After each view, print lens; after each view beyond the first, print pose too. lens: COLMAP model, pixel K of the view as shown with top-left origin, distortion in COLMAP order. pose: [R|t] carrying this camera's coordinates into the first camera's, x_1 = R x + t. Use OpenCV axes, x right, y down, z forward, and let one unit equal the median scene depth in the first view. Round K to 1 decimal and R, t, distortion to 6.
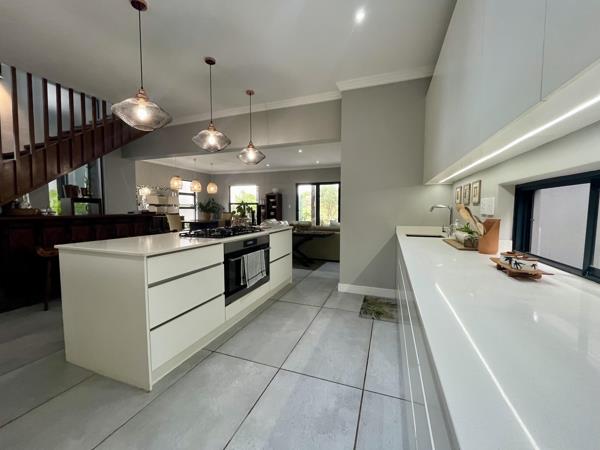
lens RADIAL K [[240.6, 0, 300.0], [0, 240.6, 225.0], [0, 0, 1]] dist [0.001176, 0.000295]
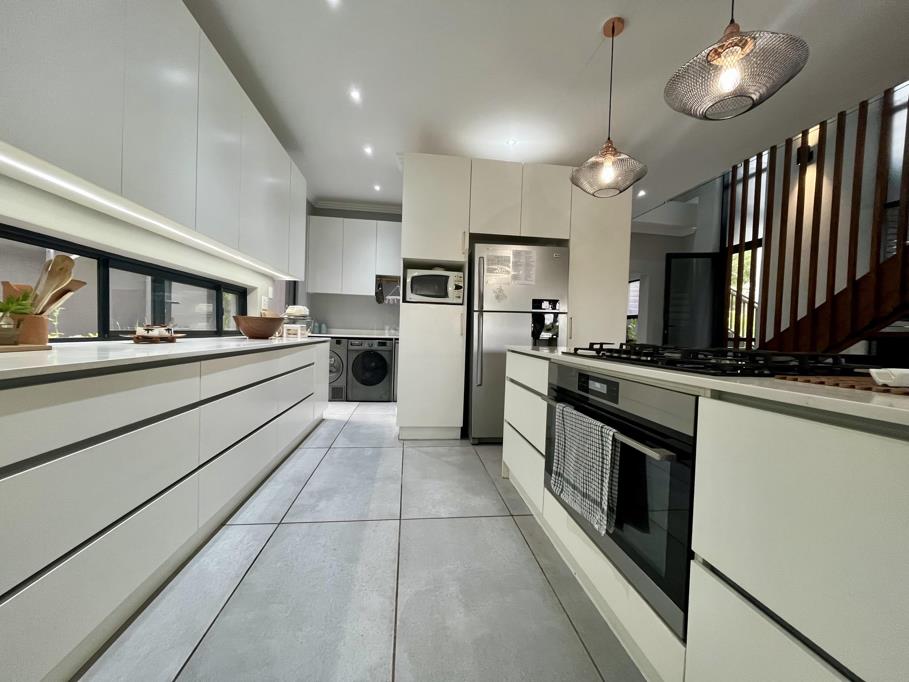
lens RADIAL K [[364.5, 0, 454.5], [0, 364.5, 341.0], [0, 0, 1]] dist [0.001176, 0.000295]
pose [[-0.884511, -0.017585, -0.466188, 0.263750], [-0.065320, 0.994114, 0.086436, -0.026076], [0.461924, 0.106906, -0.880453, 1.820922]]
